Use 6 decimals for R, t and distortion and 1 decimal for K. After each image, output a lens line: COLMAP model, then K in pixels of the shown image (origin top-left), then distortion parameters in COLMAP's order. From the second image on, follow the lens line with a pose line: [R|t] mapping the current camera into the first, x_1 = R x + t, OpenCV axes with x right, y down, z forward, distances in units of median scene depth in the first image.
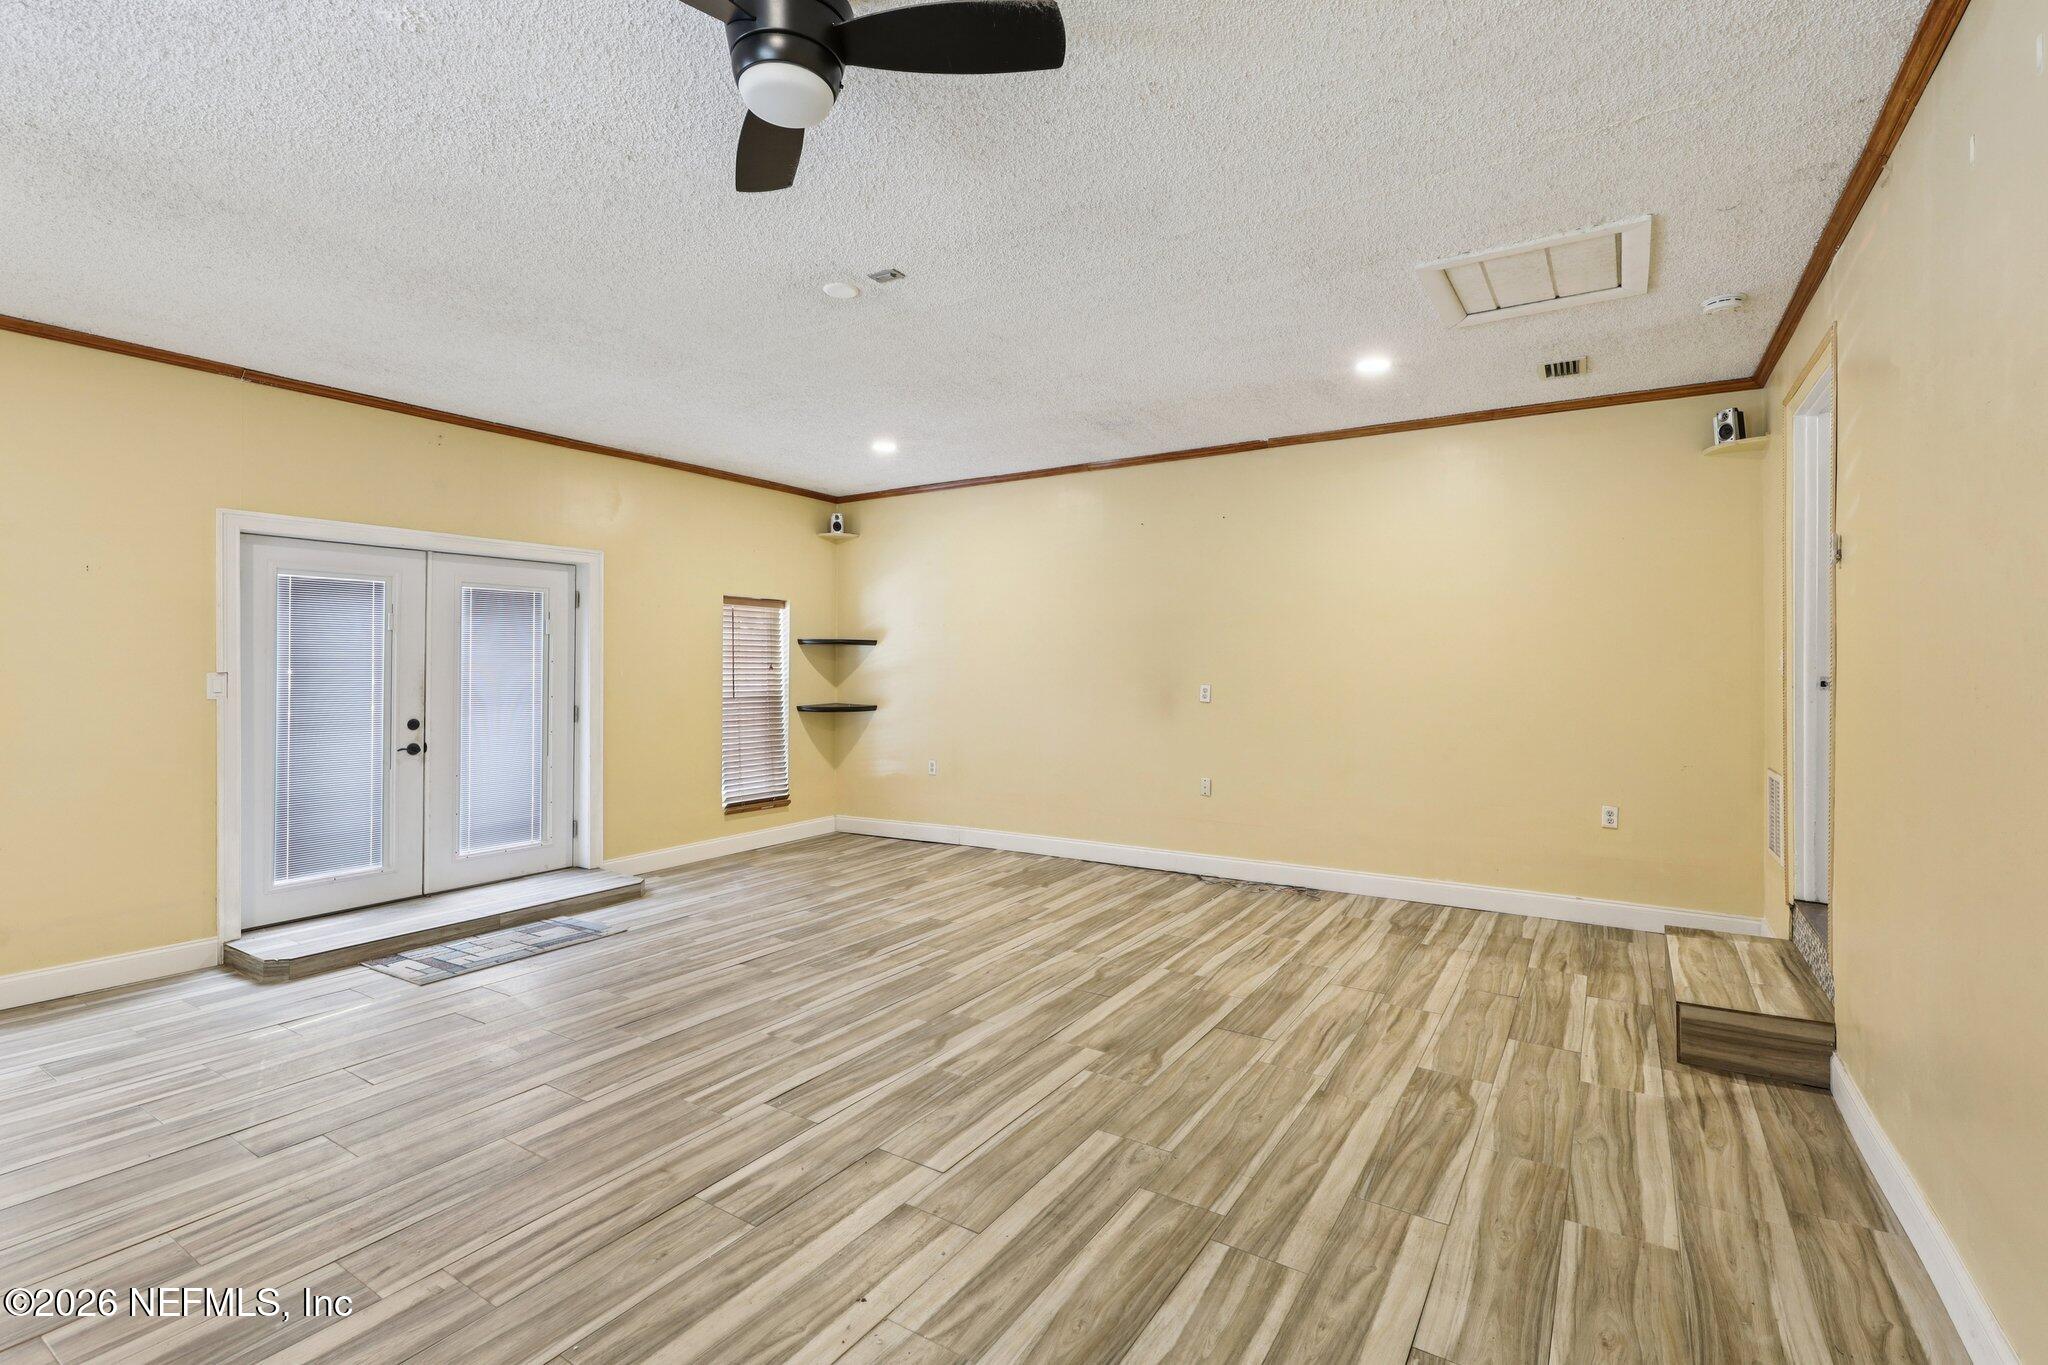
lens RADIAL K [[932.3, 0, 1033.6], [0, 932.3, 669.8], [0, 0, 1]] dist [-0.001649, 0.002135]
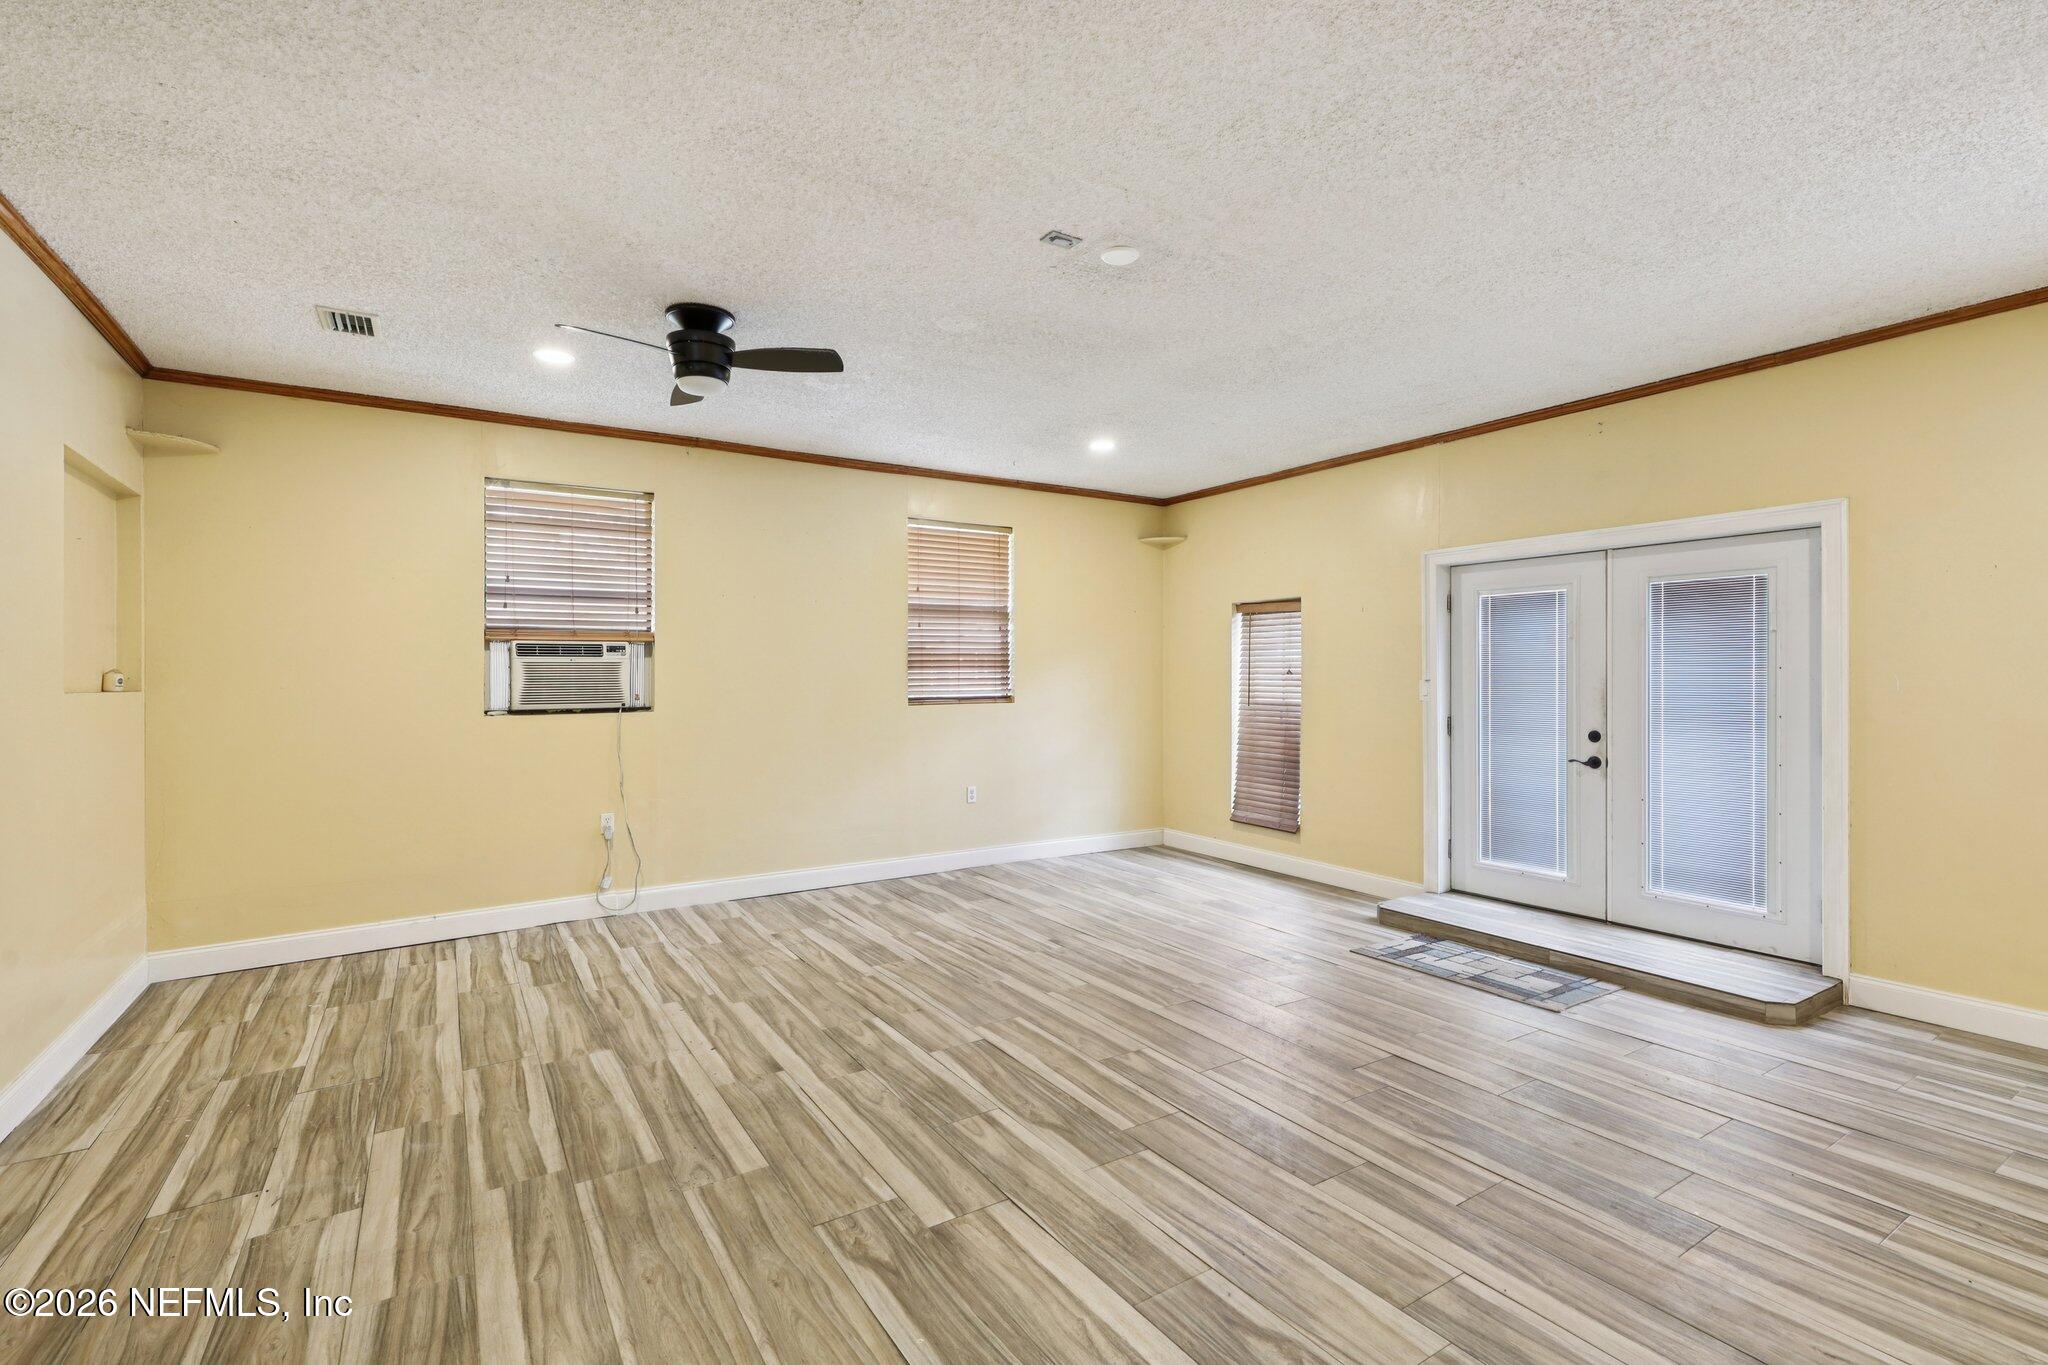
lens RADIAL K [[932.3, 0, 1034.9], [0, 932.3, 681.6], [0, 0, 1]] dist [-0.001649, 0.002135]
pose [[-0.421411, 0.003819, -0.906862, 0.799181], [-0.000220, 0.999991, 0.004313, -0.002255], [0.906870, 0.002017, -0.421406, 1.616912]]
